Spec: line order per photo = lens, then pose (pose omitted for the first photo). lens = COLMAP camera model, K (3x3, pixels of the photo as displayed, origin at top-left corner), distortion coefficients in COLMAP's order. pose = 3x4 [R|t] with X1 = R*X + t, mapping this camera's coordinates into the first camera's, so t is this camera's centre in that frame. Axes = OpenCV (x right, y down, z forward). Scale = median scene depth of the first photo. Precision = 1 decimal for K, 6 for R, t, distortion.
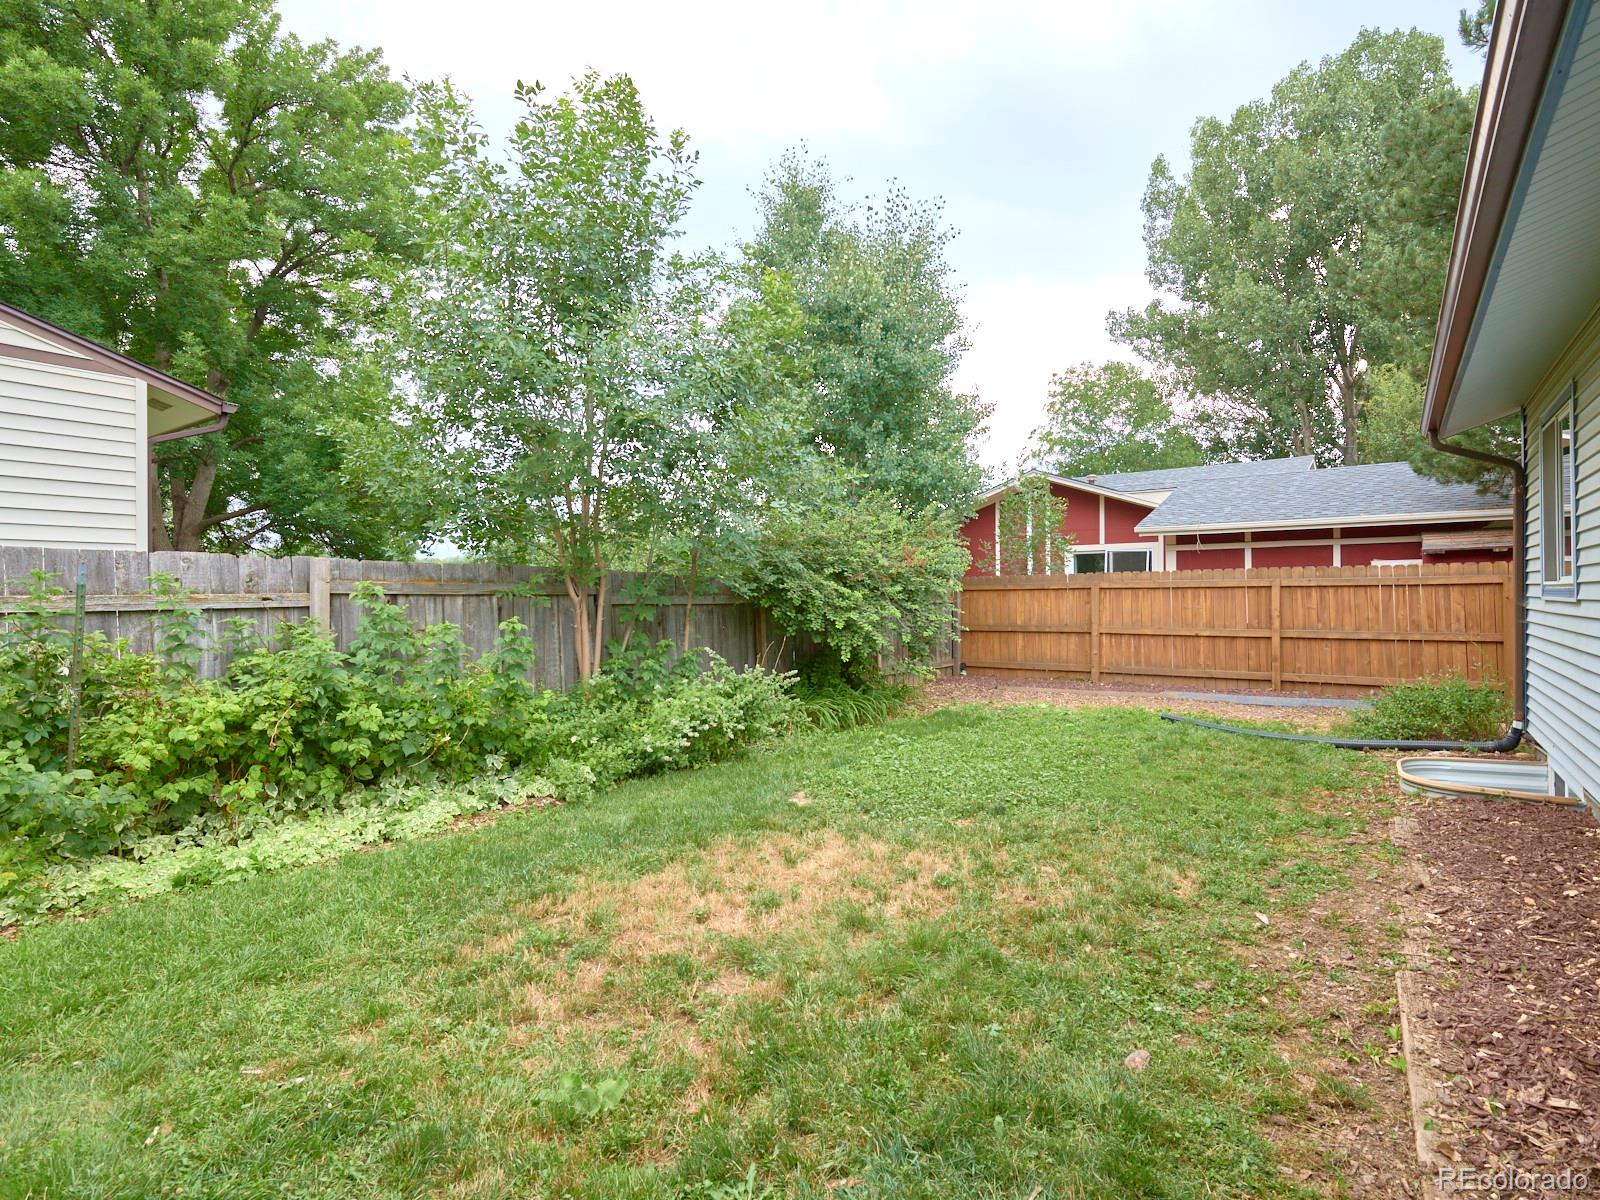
lens RADIAL K [[774.3, 0, 800.0], [0, 774.3, 600.0], [0, 0, 1]] dist [-0.002650, -0.000659]
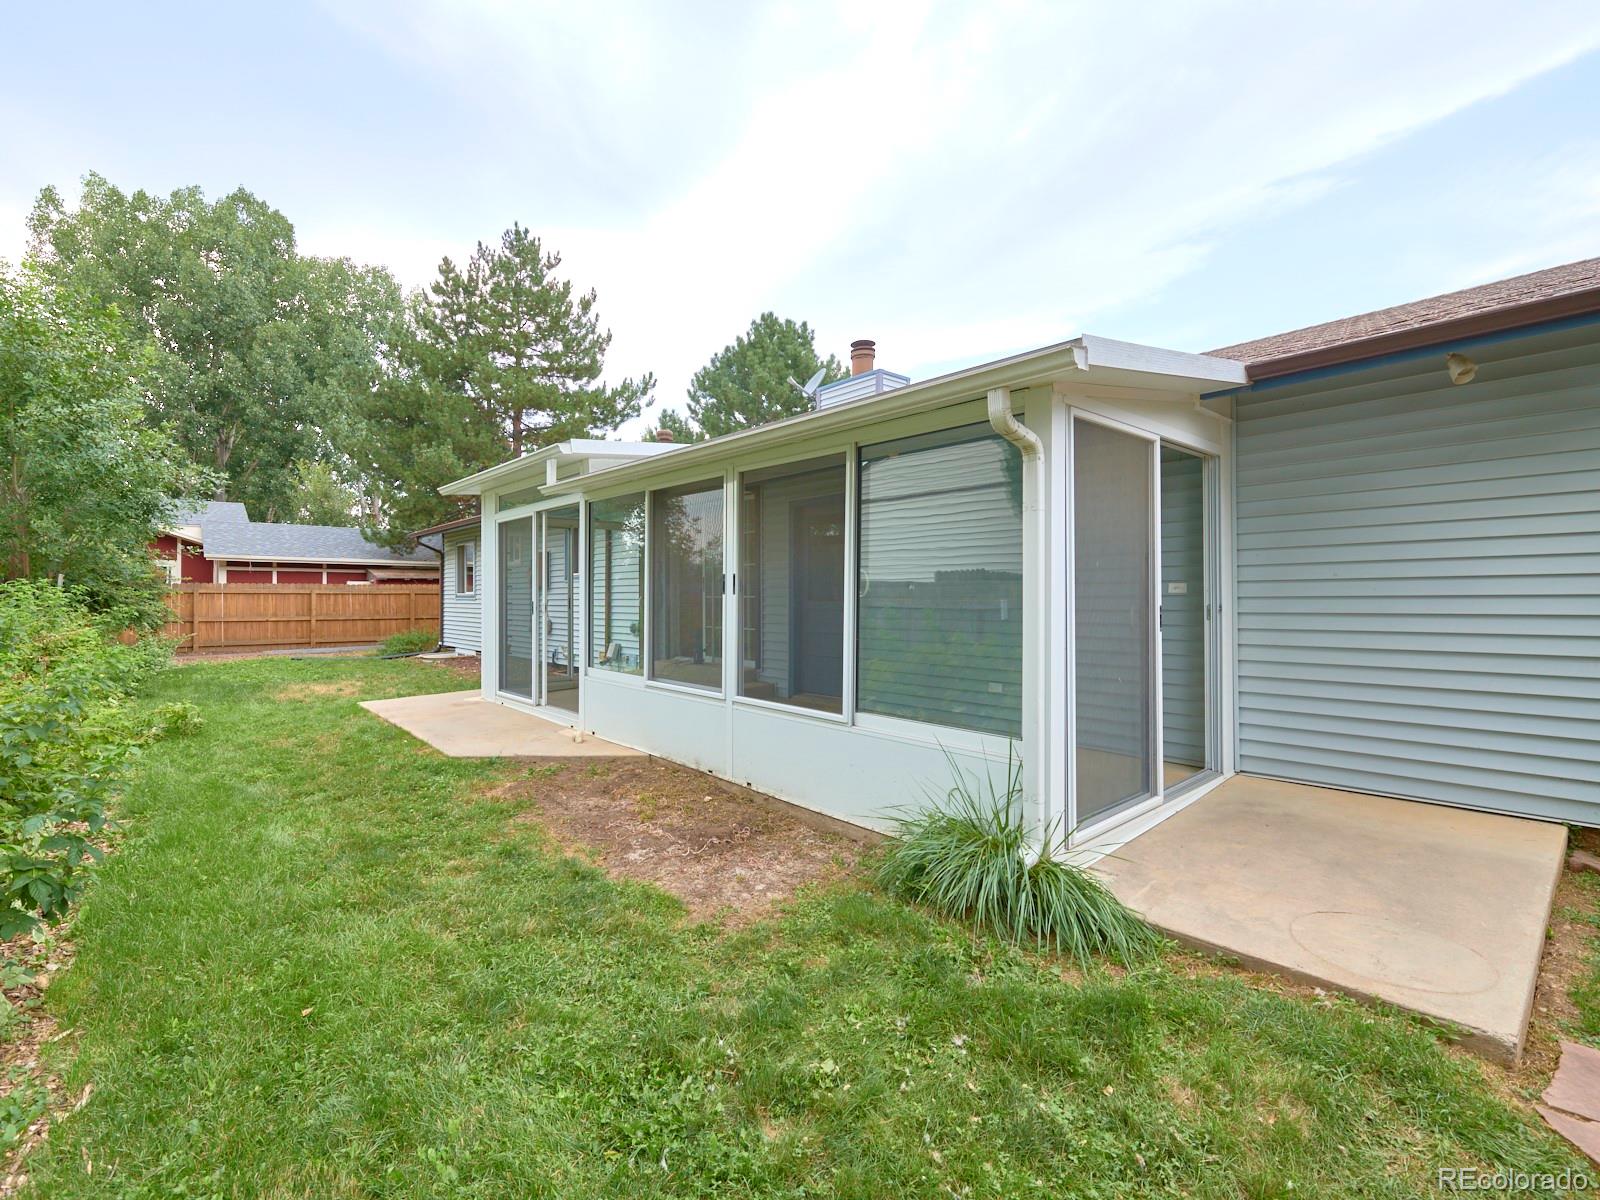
lens RADIAL K [[720.9, 0, 800.0], [0, 720.9, 600.0], [0, 0, 1]] dist [0.000155, 0.000218]
pose [[0.178784, 0.009976, 0.983838, -0.930945], [0.010728, 0.999869, -0.012088, 0.033599], [-0.983830, 0.012715, 0.178654, -0.508873]]
